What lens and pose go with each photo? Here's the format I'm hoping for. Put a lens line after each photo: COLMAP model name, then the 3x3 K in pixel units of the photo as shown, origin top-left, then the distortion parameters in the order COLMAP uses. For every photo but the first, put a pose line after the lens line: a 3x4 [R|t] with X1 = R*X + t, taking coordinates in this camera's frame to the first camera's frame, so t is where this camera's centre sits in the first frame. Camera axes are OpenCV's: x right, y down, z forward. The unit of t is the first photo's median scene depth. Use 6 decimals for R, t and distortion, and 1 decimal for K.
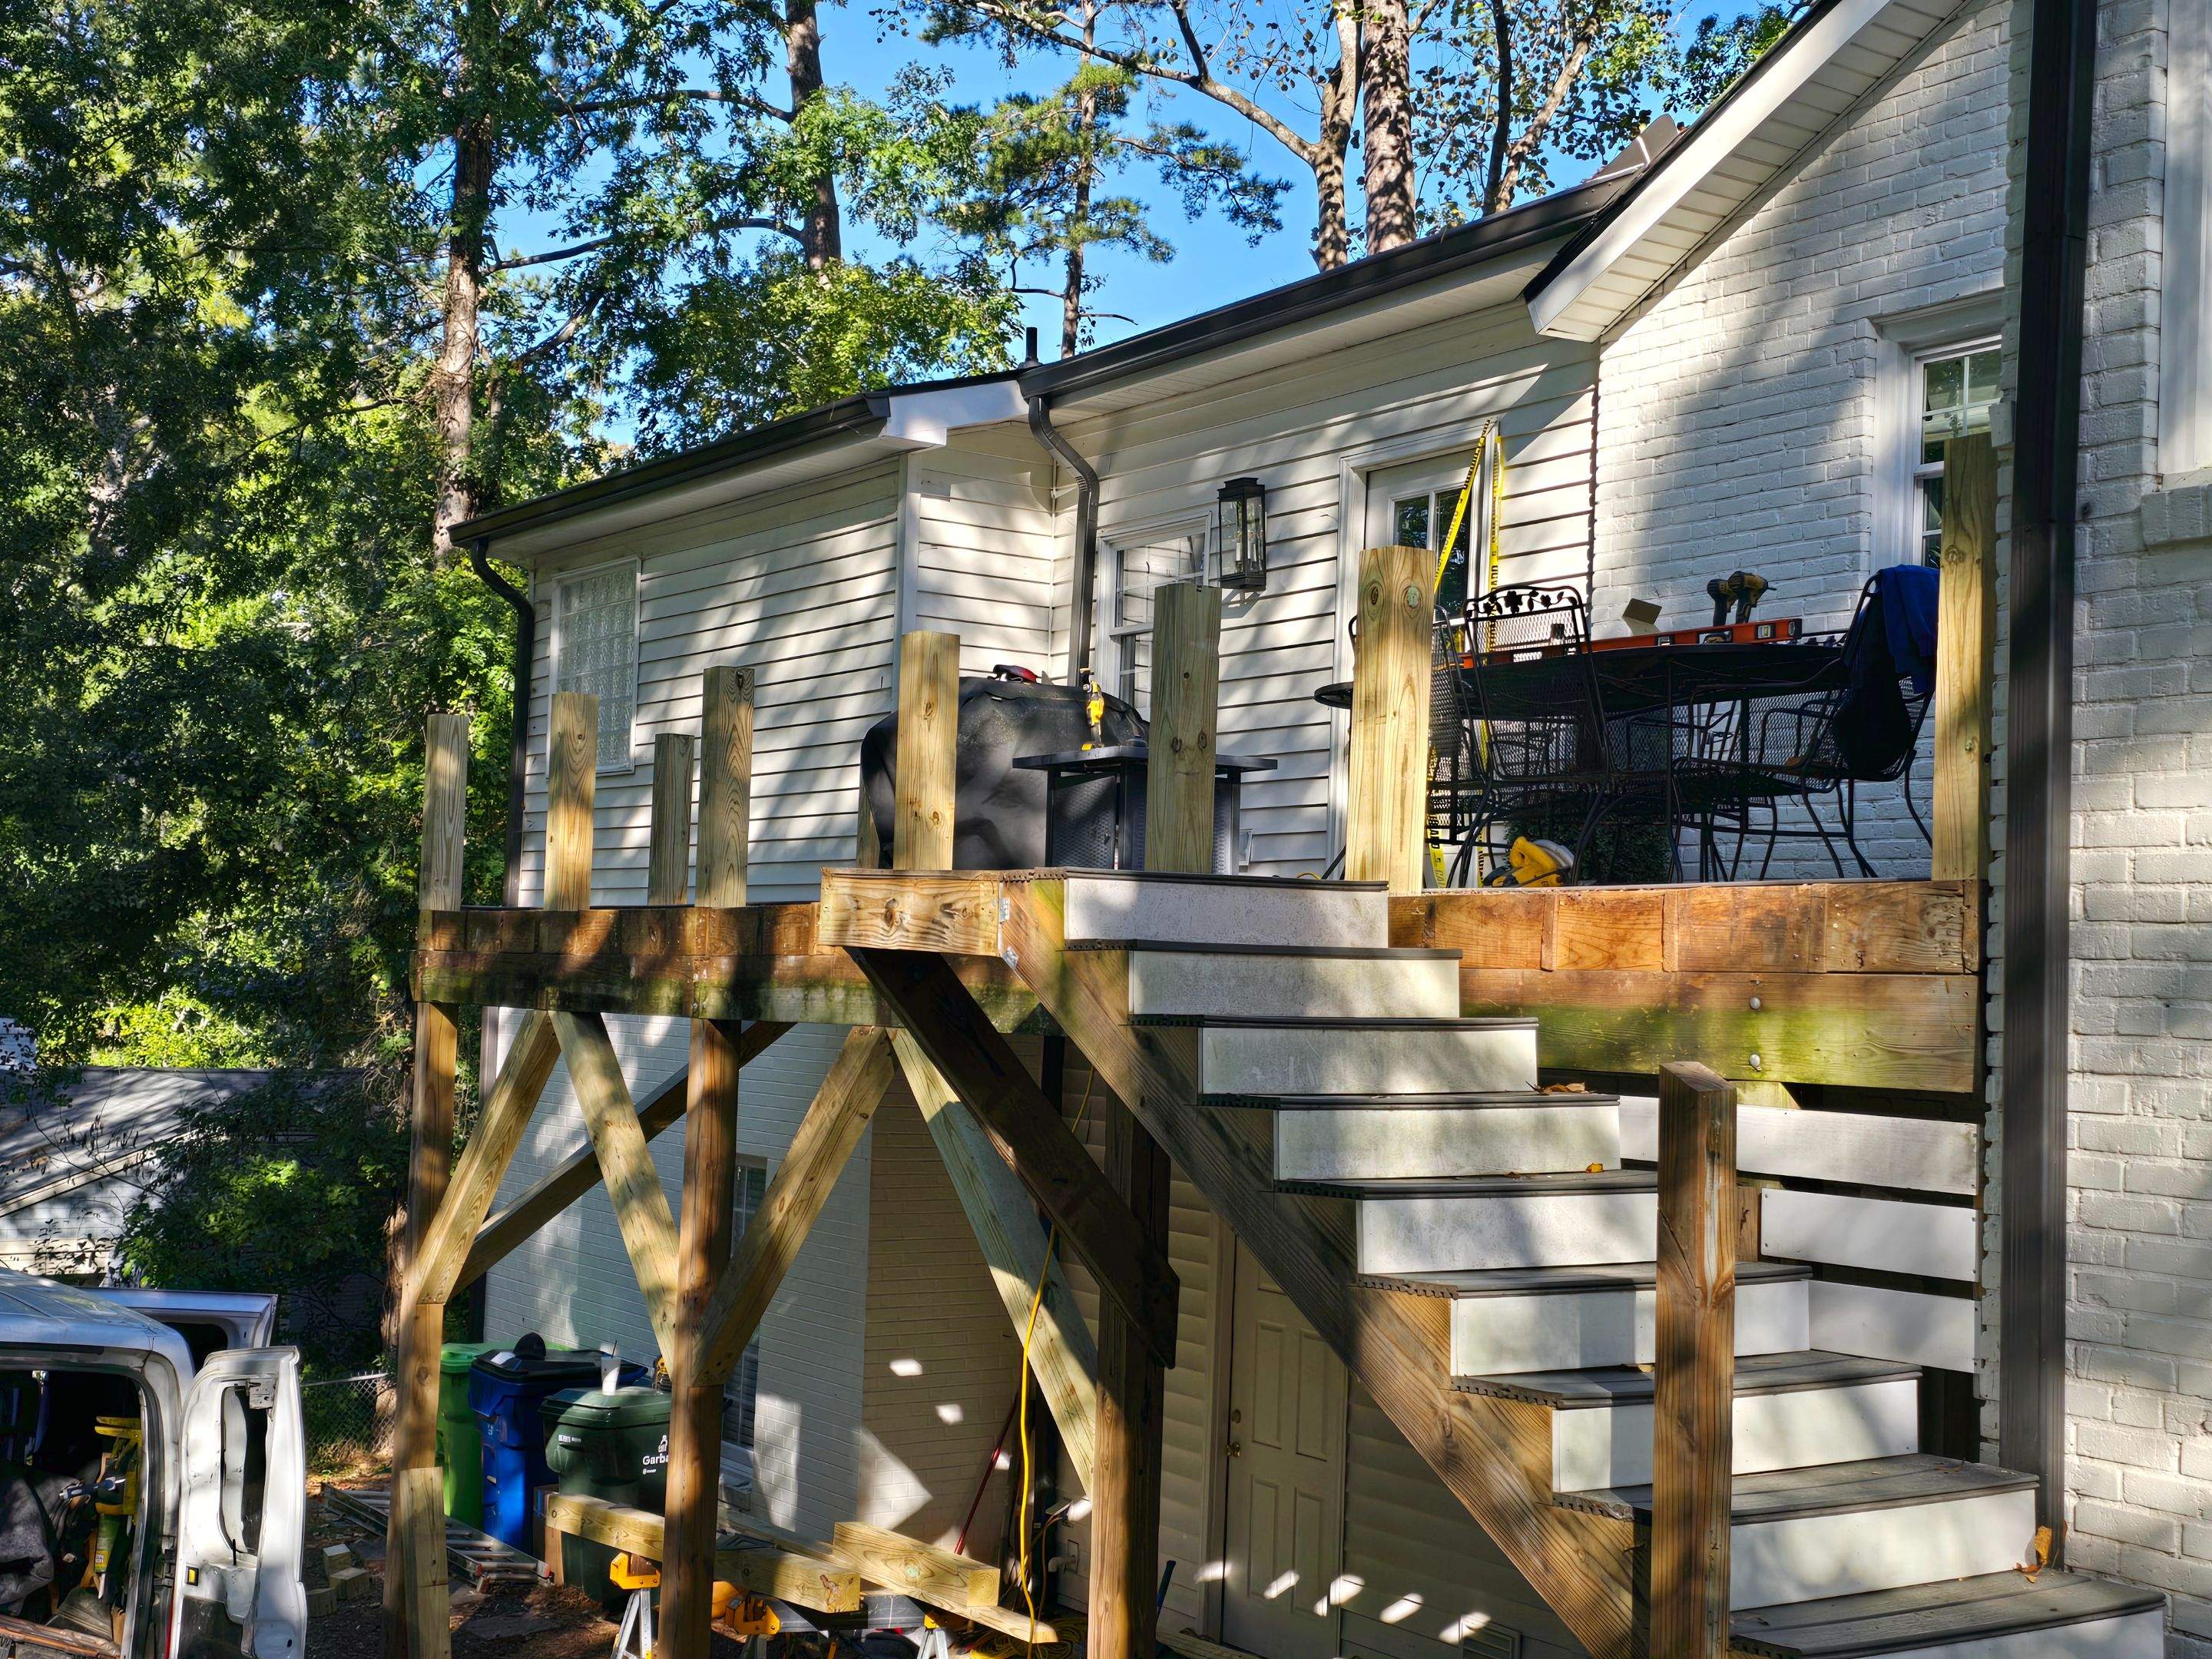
lens RADIAL K [[2680.2, 0, 1125.3], [0, 2680.2, 884.4], [0, 0, 1]] dist [0.090001, 0.000000]
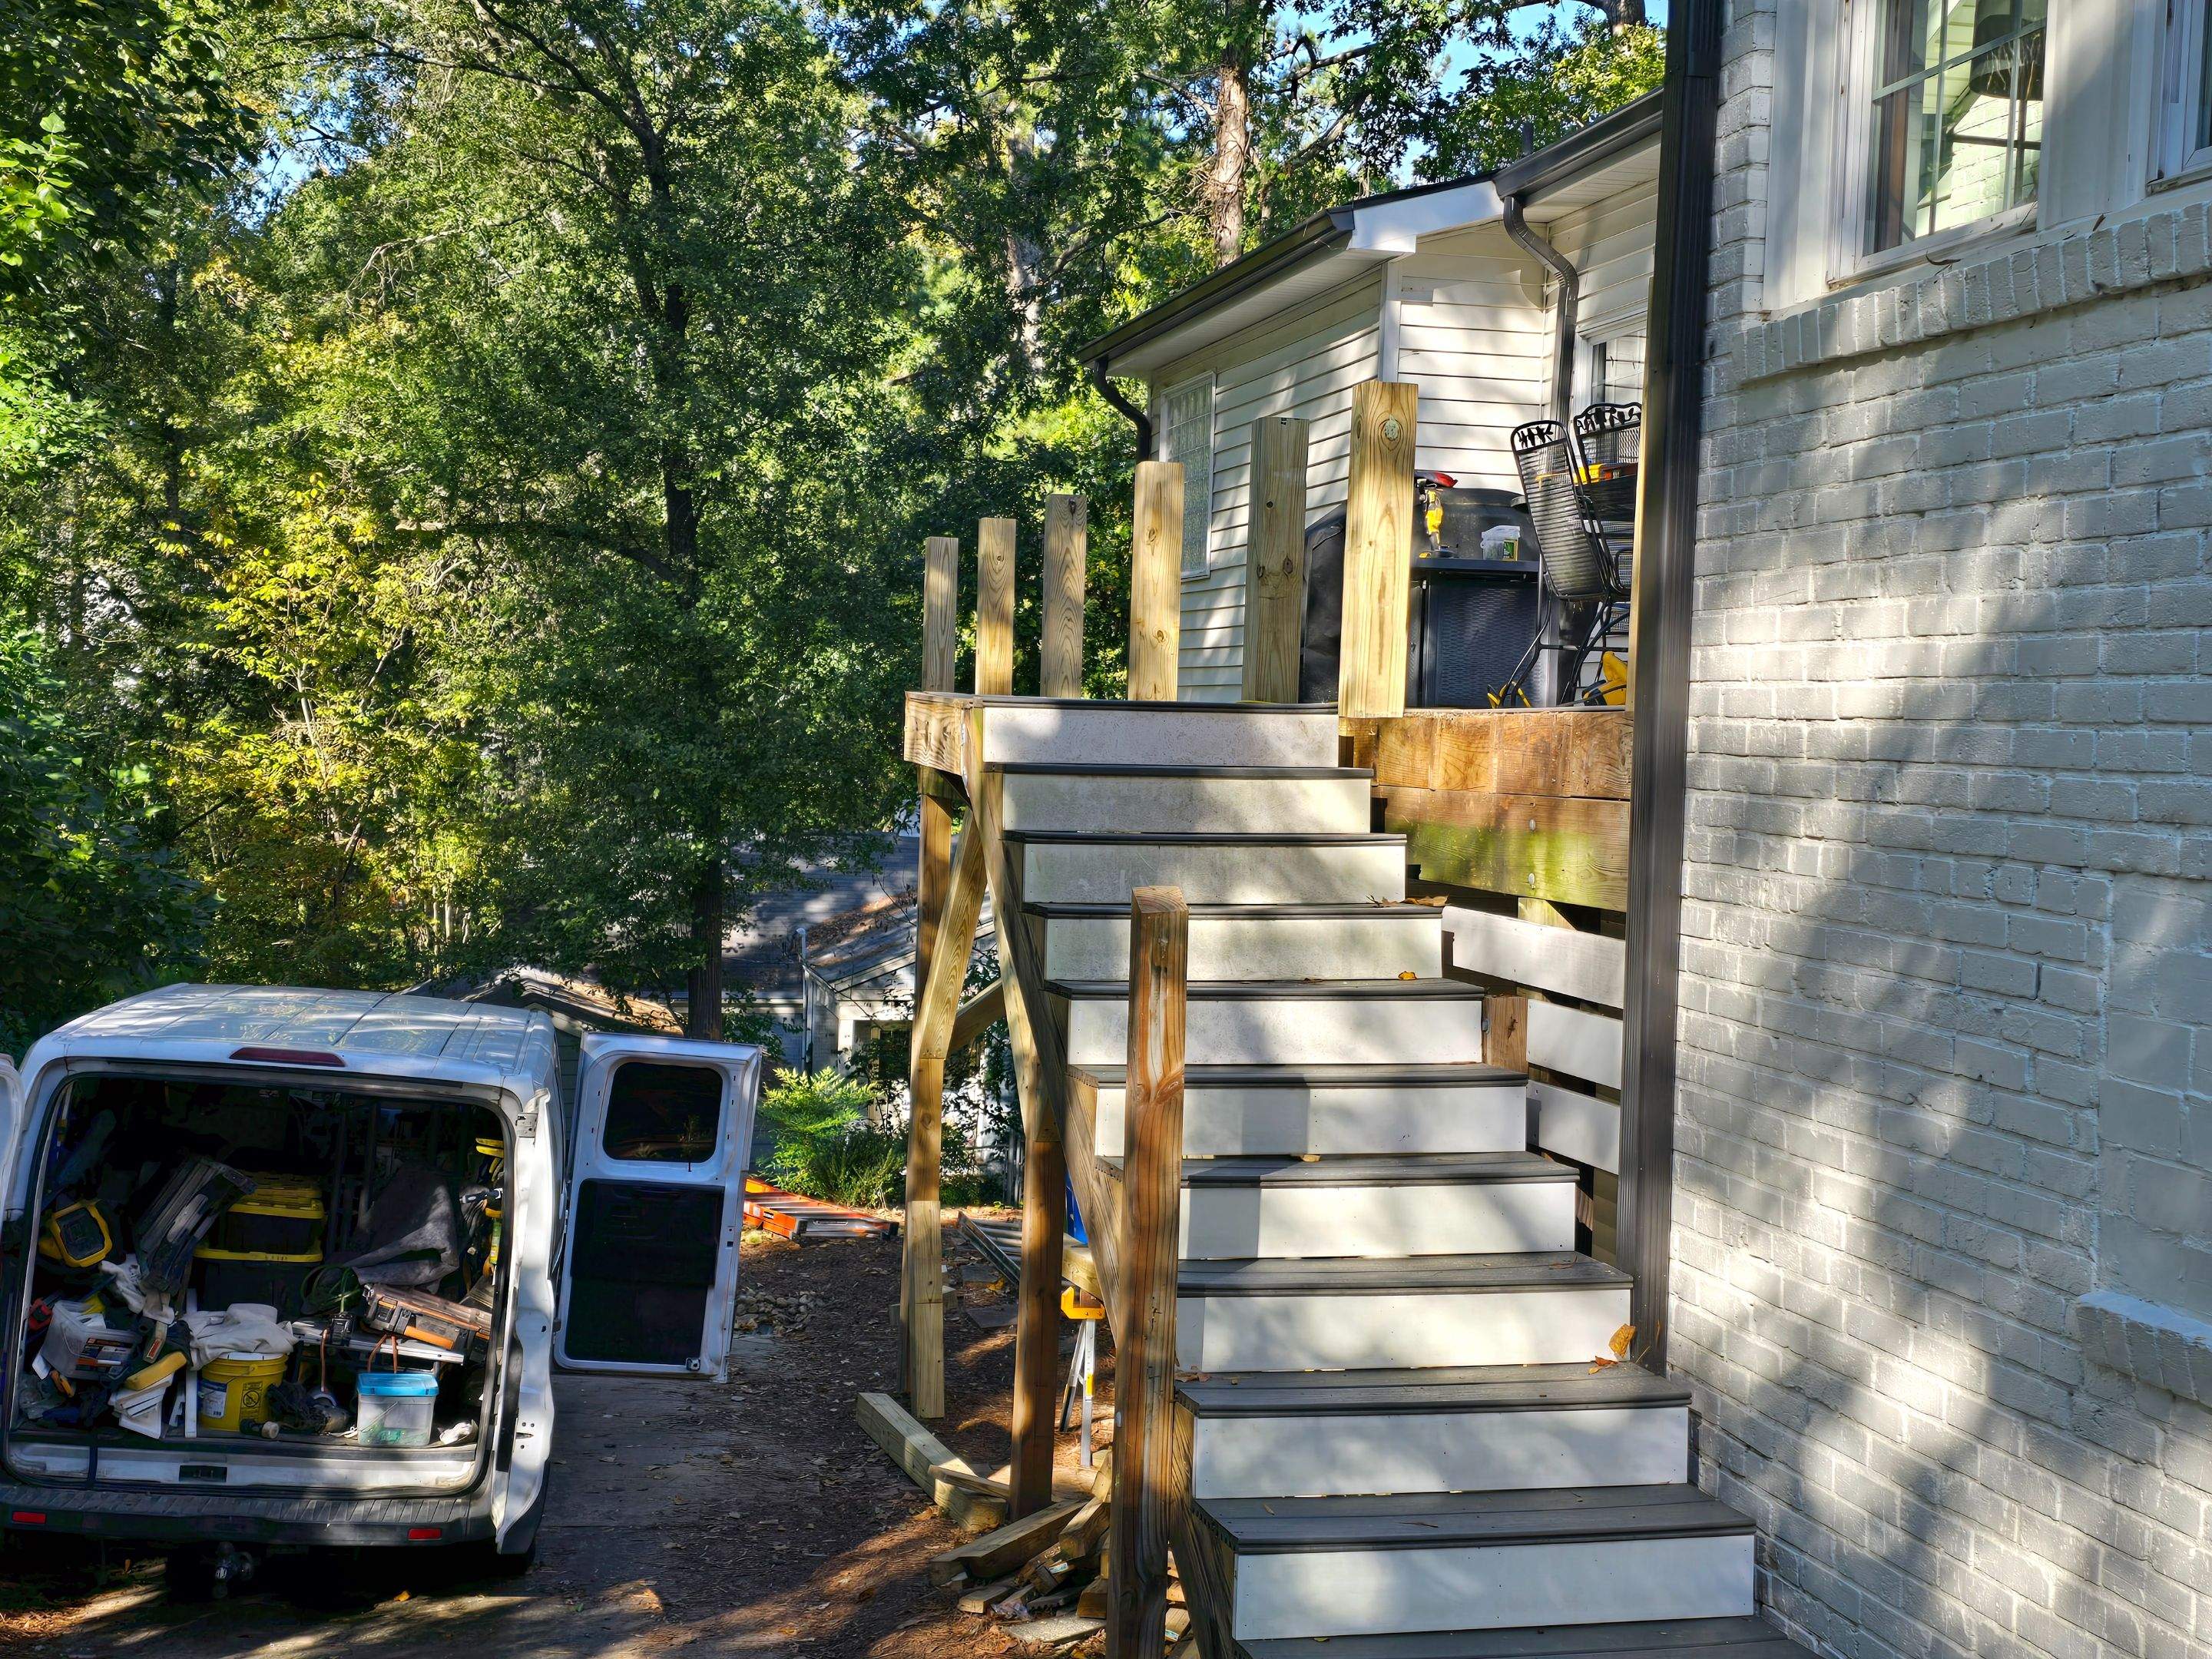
lens RADIAL K [[2680.2, 0, 1148.1], [0, 2680.2, 848.2], [0, 0, 1]] dist [0.090001, 0.000000]
pose [[0.937993, 0.011744, -0.346455, 0.425292], [0.012986, 0.997534, 0.068974, -0.019514], [0.346411, -0.069196, 0.935527, -0.028909]]
